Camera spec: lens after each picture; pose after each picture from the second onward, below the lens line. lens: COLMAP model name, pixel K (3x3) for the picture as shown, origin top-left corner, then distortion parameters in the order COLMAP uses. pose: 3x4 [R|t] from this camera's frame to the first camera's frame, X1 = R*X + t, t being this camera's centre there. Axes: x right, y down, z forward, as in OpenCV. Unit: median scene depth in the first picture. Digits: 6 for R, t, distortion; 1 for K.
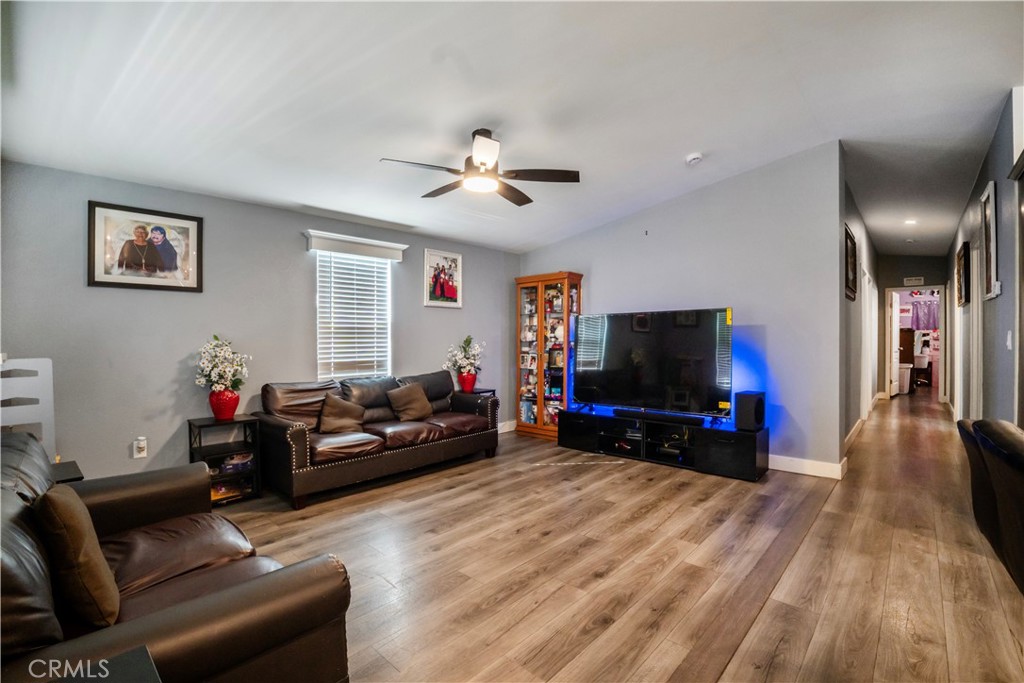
lens RADIAL K [[466.6, 0, 511.6], [0, 466.6, 340.3], [0, 0, 1]] dist [-0.060994, 0.010068]
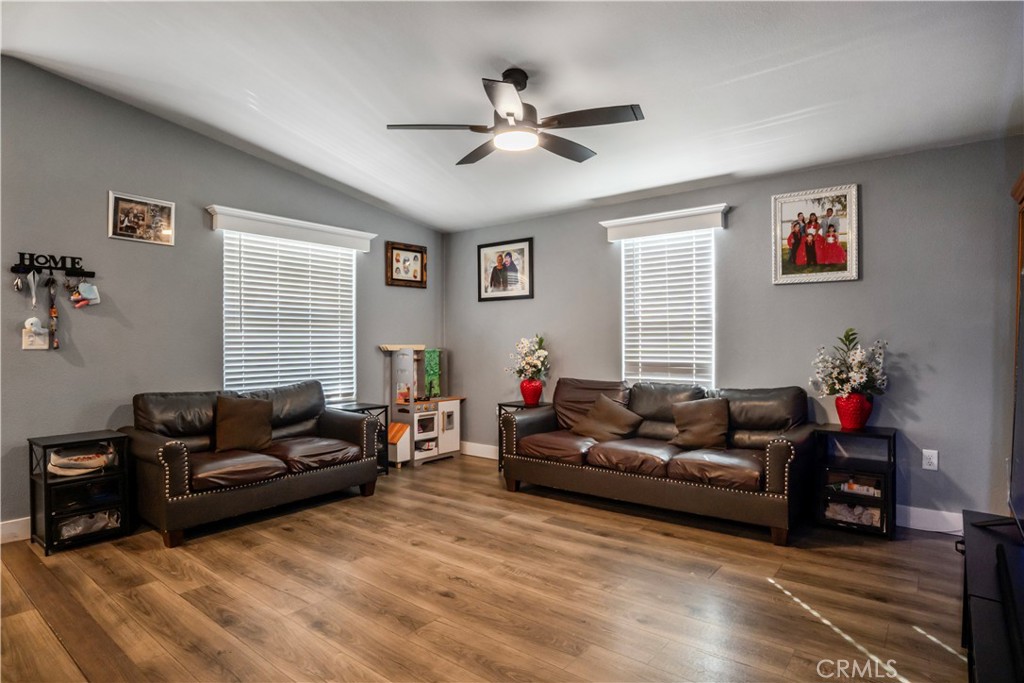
lens RADIAL K [[542.4, 0, 519.0], [0, 542.4, 341.3], [0, 0, 1]] dist [-0.042067, 0.014921]
pose [[0.079923, 0.011689, -0.996732, 0.683202], [0.004437, 0.999917, 0.012082, -0.006670], [0.996791, -0.005389, 0.079865, 0.746417]]
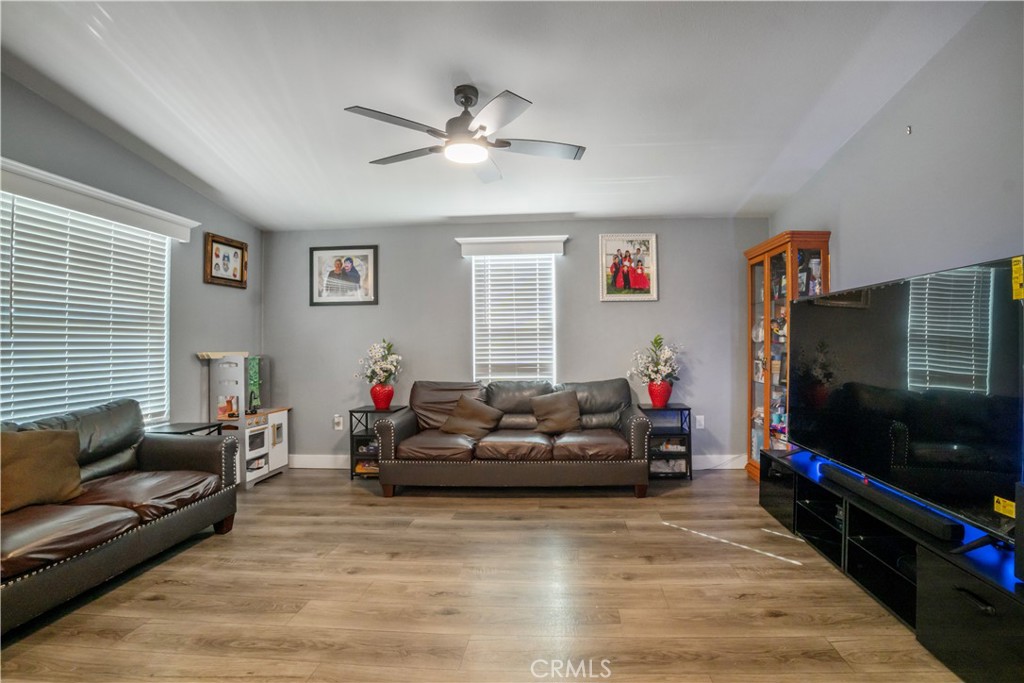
lens RADIAL K [[466.6, 0, 524.9], [0, 466.6, 335.2], [0, 0, 1]] dist [-0.060994, 0.010068]
pose [[0.629850, -0.011677, -0.776629, 0.497622], [0.006837, 0.999932, -0.009489, -0.005895], [0.776687, 0.000667, 0.629886, 0.450753]]
